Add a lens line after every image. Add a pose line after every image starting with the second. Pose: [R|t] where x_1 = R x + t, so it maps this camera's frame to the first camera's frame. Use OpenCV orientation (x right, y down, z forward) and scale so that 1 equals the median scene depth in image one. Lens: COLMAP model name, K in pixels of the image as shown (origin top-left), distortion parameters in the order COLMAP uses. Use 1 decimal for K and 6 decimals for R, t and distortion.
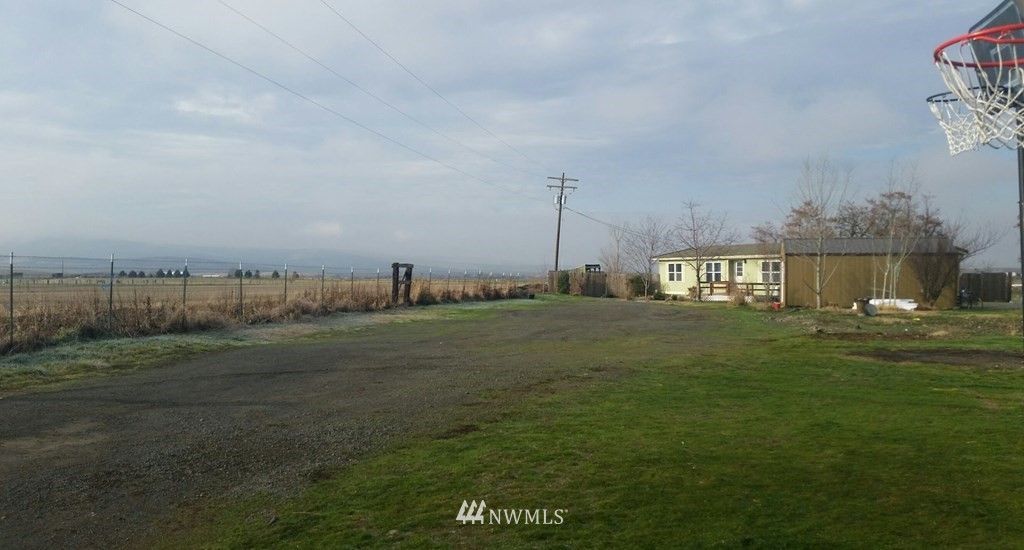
lens RADIAL K [[809.0, 0, 512.0], [0, 809.0, 275.0], [0, 0, 1]] dist [0.135225, -0.300234]
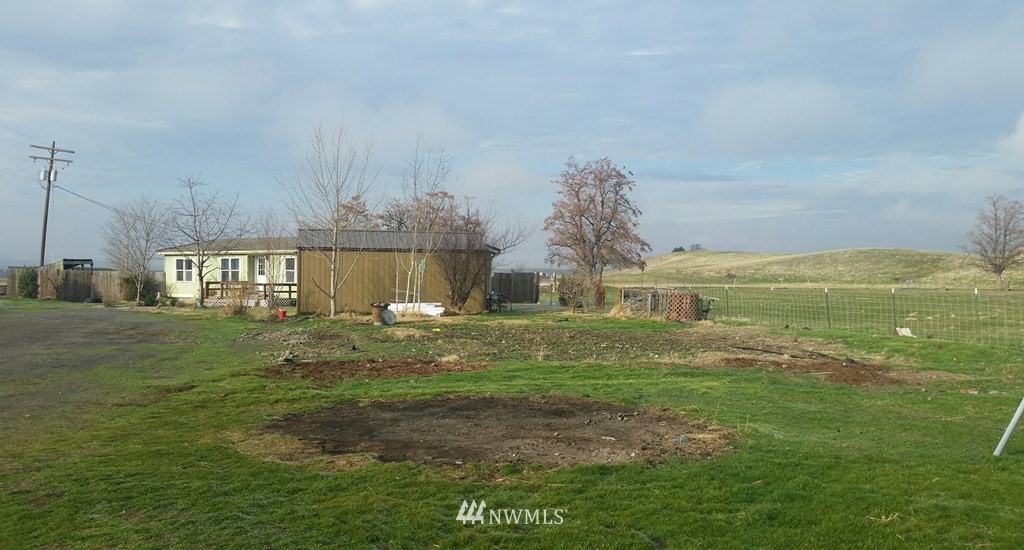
lens RADIAL K [[809.0, 0, 512.0], [0, 809.0, 275.0], [0, 0, 1]] dist [0.135225, -0.300234]
pose [[0.871092, 0.003413, 0.491108, 0.099326], [-0.004396, 0.999990, 0.000849, -0.000560], [-0.491100, -0.002899, 0.871098, 0.161288]]
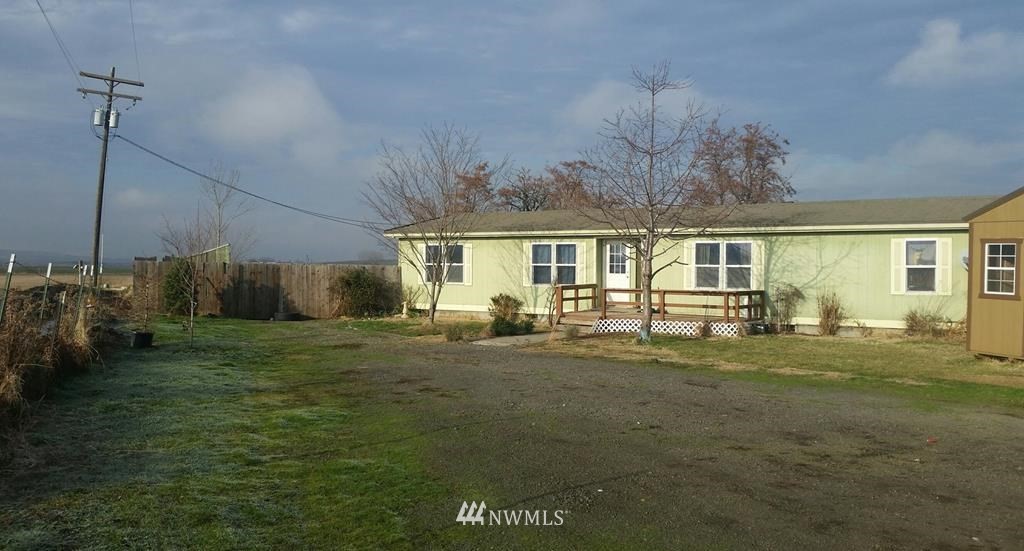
lens RADIAL K [[809.0, 0, 512.0], [0, 809.0, 275.5], [0, 0, 1]] dist [0.135225, -0.300234]
pose [[0.821079, -0.004133, 0.570800, -0.042449], [-0.004361, 0.999899, 0.013512, -0.003528], [-0.570798, -0.013584, 0.820978, 0.690519]]
